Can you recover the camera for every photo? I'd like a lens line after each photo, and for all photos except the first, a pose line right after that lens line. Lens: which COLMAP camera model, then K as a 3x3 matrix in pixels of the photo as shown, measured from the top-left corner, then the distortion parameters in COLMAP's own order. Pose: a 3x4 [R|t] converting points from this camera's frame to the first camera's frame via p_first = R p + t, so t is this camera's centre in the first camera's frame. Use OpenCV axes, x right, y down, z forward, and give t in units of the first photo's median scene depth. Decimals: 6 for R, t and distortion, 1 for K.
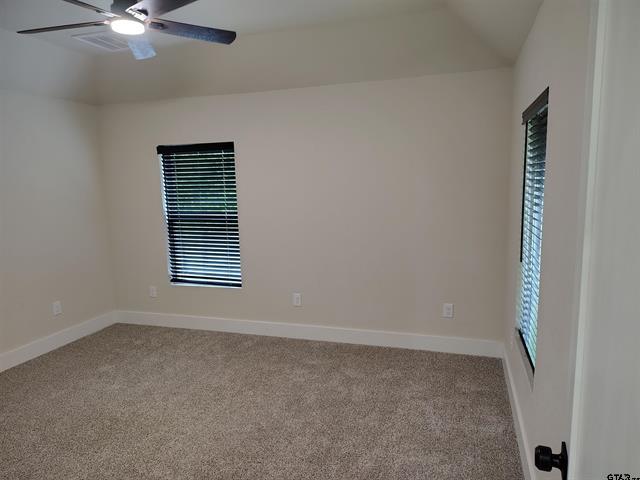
lens RADIAL K [[440.6, 0, 318.0], [0, 440.6, 243.9], [0, 0, 1]] dist [0.050236, -0.053453]
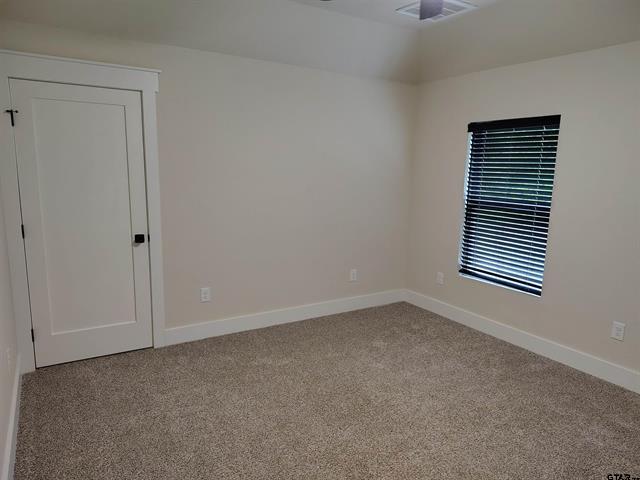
lens RADIAL K [[440.6, 0, 318.0], [0, 440.6, 243.9], [0, 0, 1]] dist [0.050236, -0.053453]
pose [[0.762802, 0.155955, -0.627543, 0.013761], [-0.134733, 0.987513, 0.081640, -0.008638], [0.632439, 0.022276, 0.774290, 0.110550]]
